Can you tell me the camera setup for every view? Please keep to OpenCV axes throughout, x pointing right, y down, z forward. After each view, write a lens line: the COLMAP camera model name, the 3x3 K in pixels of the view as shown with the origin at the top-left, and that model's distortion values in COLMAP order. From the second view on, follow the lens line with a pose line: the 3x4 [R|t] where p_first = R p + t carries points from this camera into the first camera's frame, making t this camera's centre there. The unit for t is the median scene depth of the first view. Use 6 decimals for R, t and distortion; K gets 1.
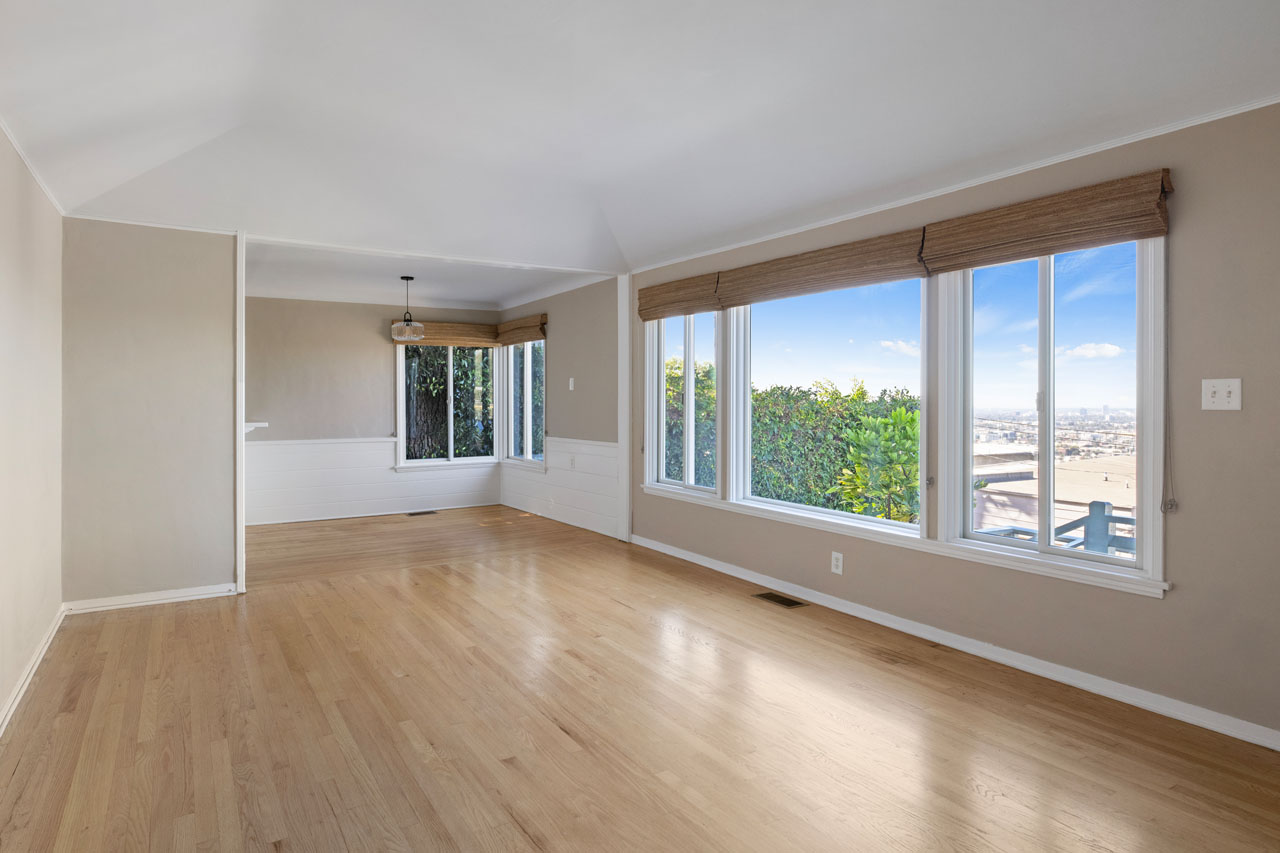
lens RADIAL K [[699.1, 0, 567.8], [0, 699.1, 398.3], [0, 0, 1]] dist [0.000519, -0.001777]
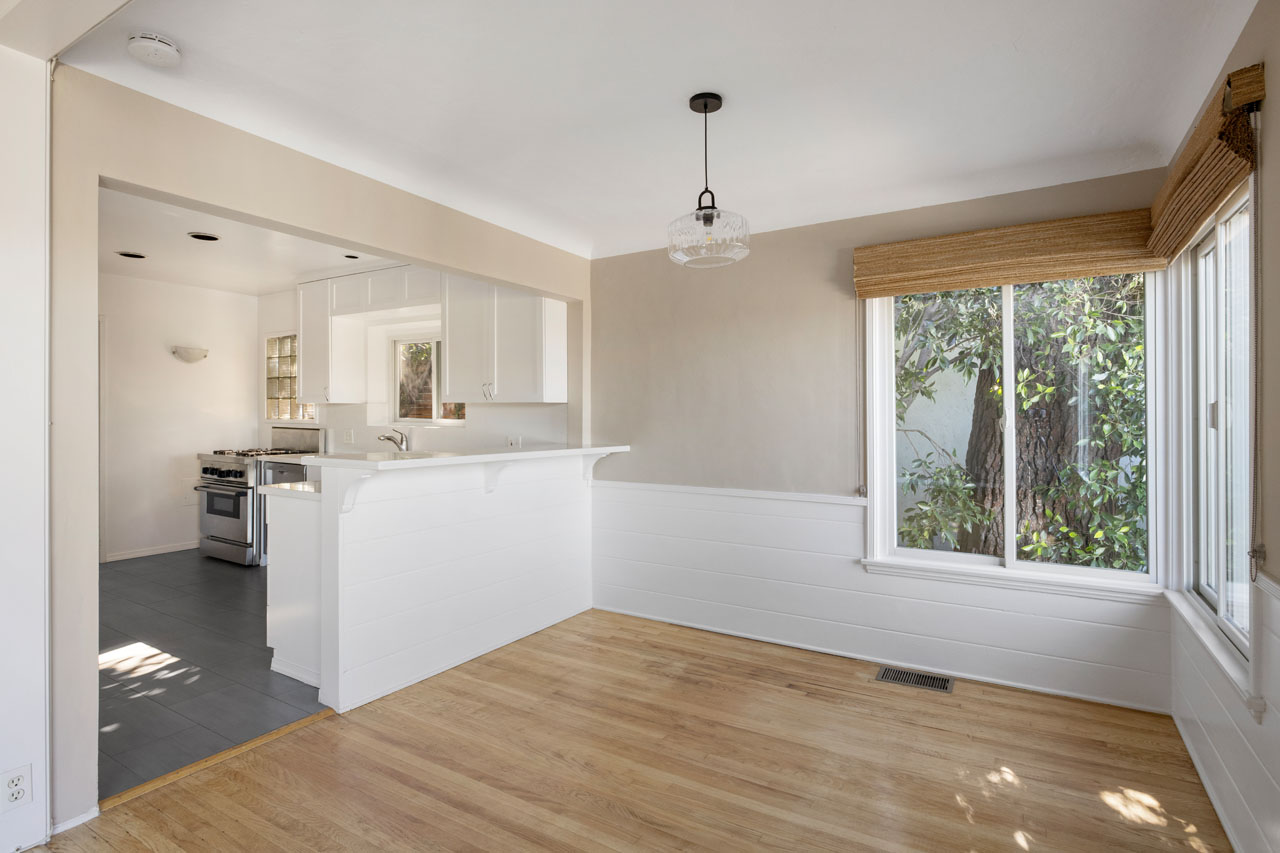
lens RADIAL K [[643.2, 0, 646.5], [0, 643.2, 418.4], [0, 0, 1]] dist [-0.002048, 0.000634]
pose [[0.520041, 0.003066, -0.854136, 0.046625], [0.001229, 0.999990, 0.004338, 0.000588], [0.854140, -0.003306, 0.520032, 0.654478]]
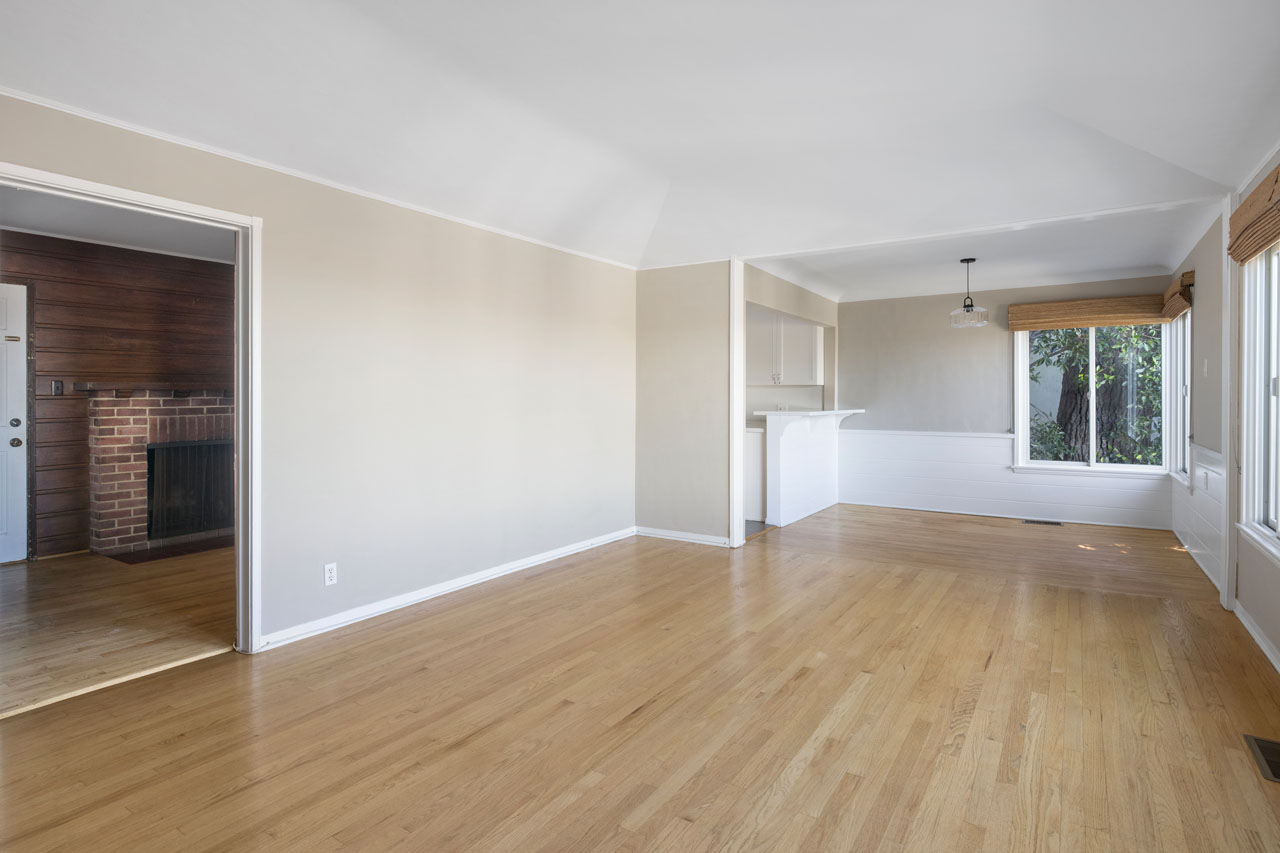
lens RADIAL K [[643.2, 0, 641.9], [0, 643.2, 404.7], [0, 0, 1]] dist [-0.002048, 0.000634]
pose [[0.472694, 0.011042, -0.881158, 0.263861], [0.003235, 0.999893, 0.014265, 0.004294], [0.881221, -0.009593, 0.472607, 0.180460]]
